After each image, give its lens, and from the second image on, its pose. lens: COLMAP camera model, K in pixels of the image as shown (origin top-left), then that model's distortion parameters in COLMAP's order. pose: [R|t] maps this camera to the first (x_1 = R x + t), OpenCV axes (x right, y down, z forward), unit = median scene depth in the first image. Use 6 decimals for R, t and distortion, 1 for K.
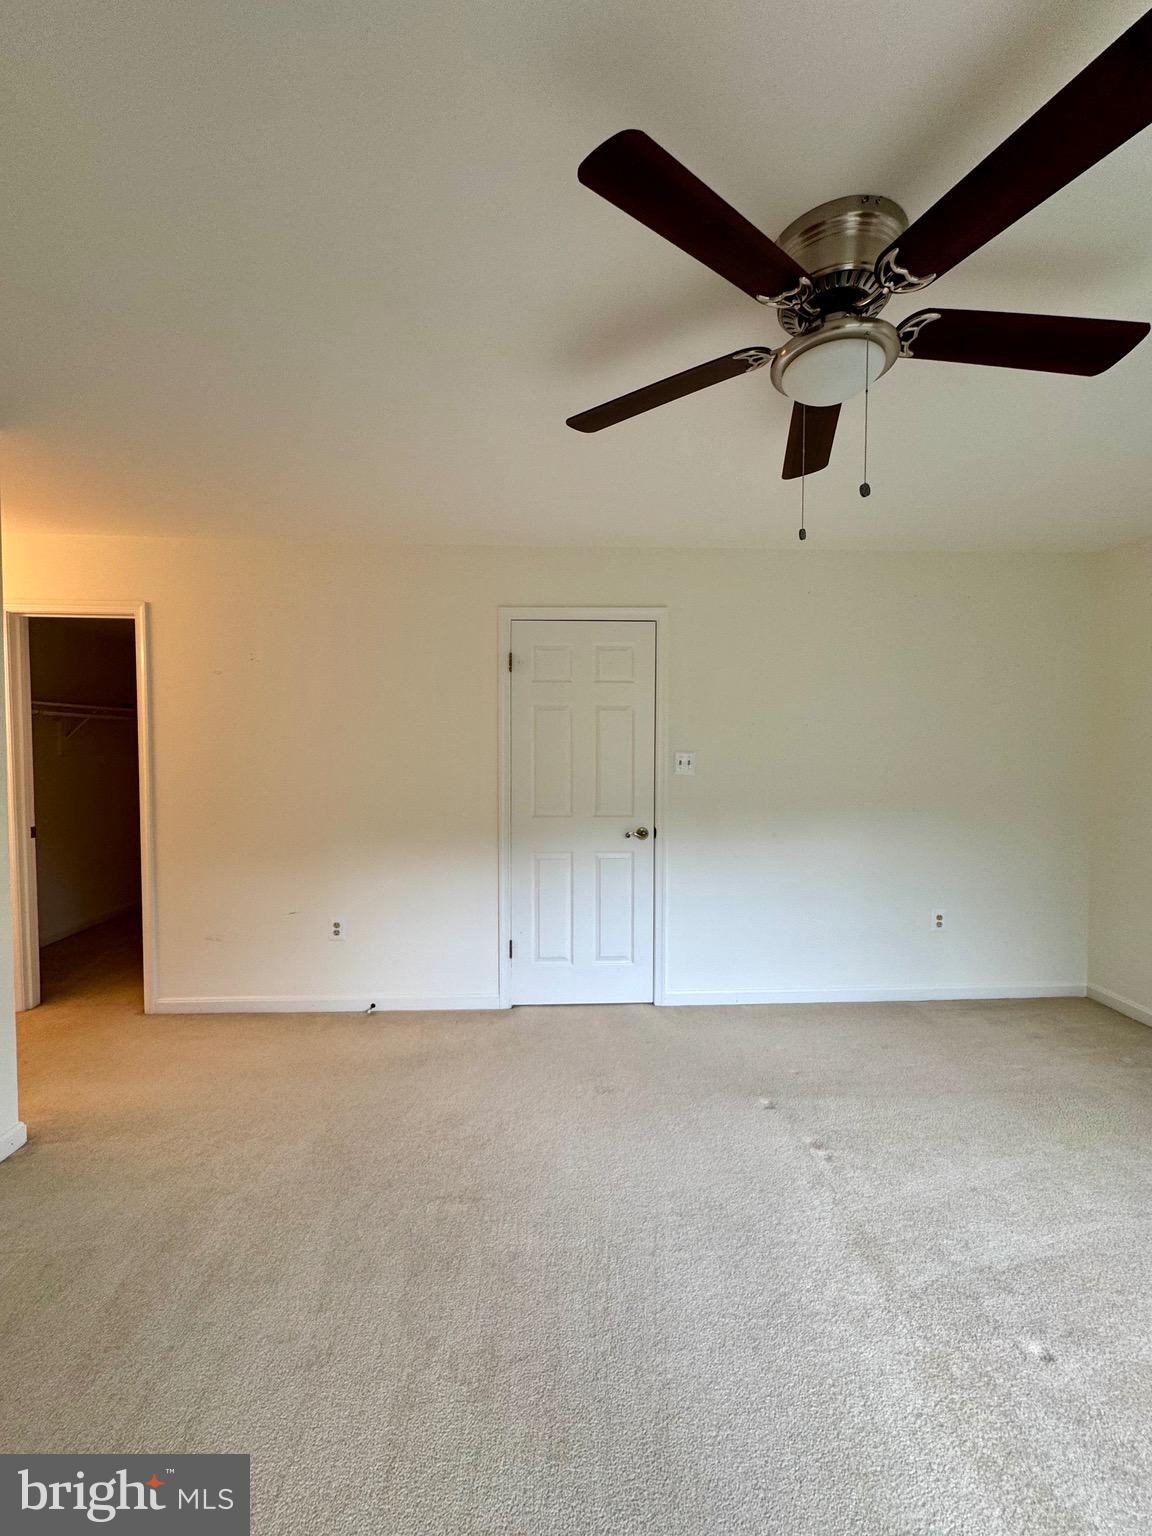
lens RADIAL K [[616.0, 0, 582.4], [0, 616.0, 766.9], [0, 0, 1]] dist [-0.000246, 0.000067]
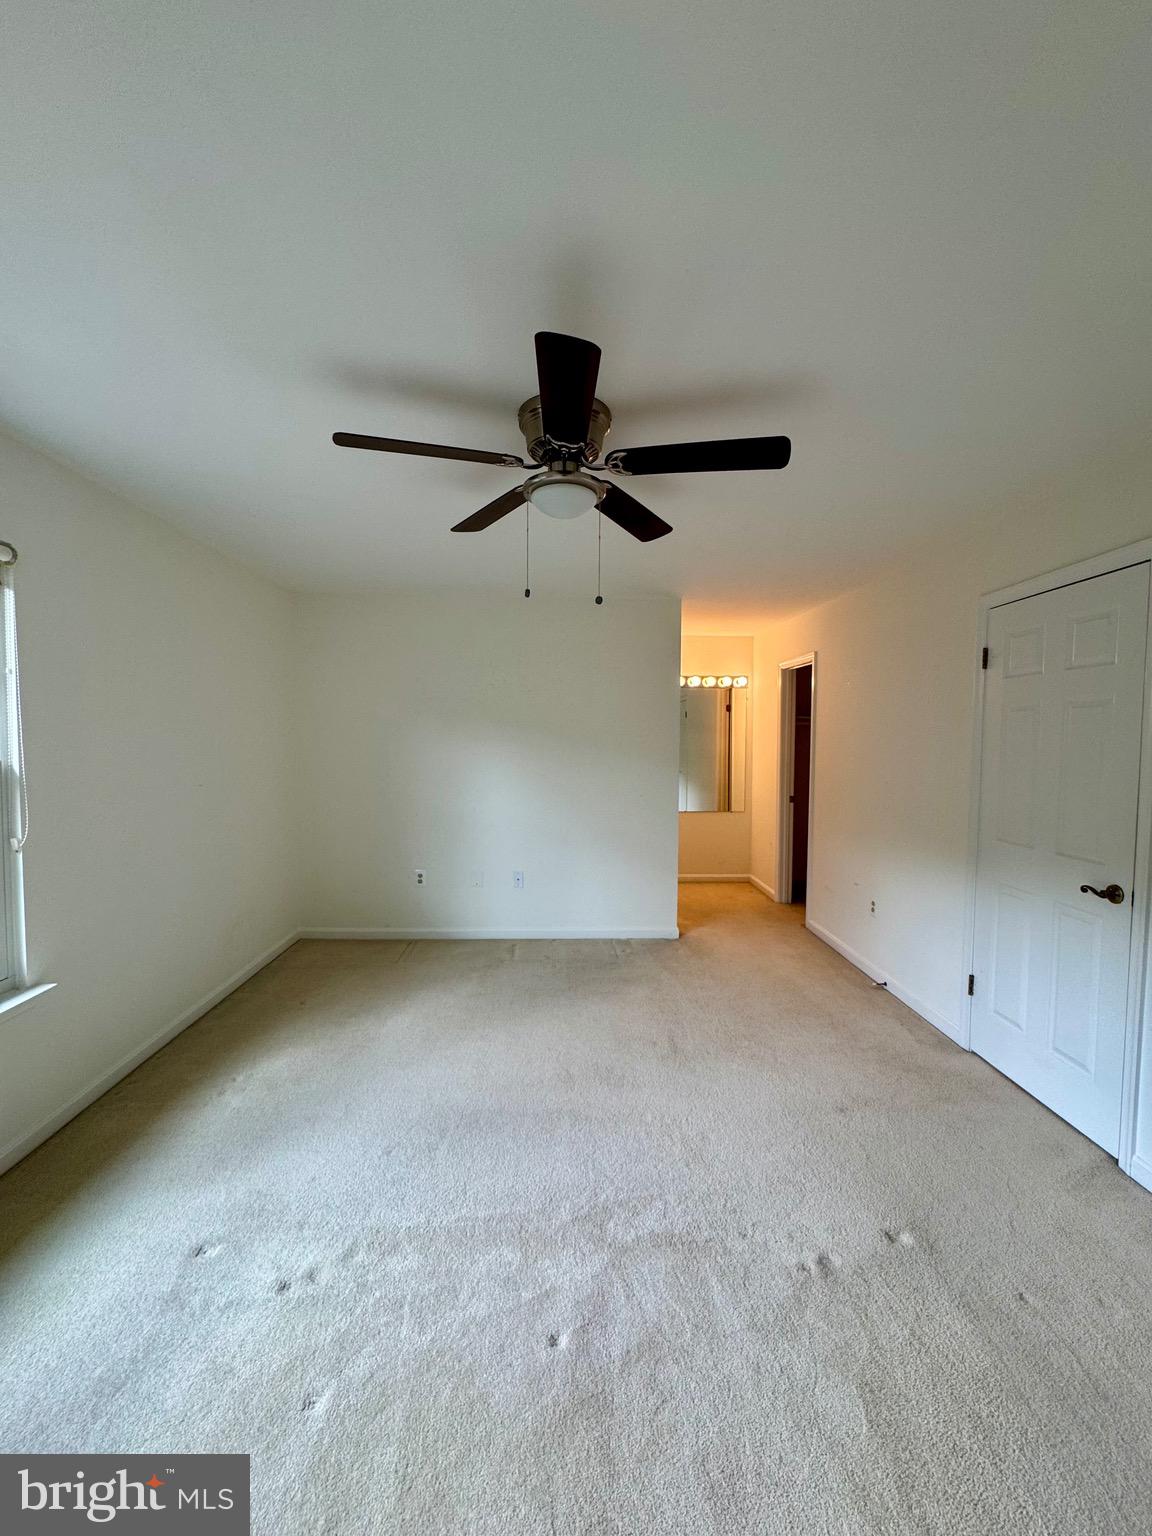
lens RADIAL K [[616.0, 0, 582.4], [0, 616.0, 766.9], [0, 0, 1]] dist [-0.000246, 0.000067]
pose [[-0.002688, 0.046395, -0.998920, 0.755997], [-0.036577, 0.998250, 0.046463, -0.035982], [0.999327, 0.036662, -0.000986, 0.436732]]
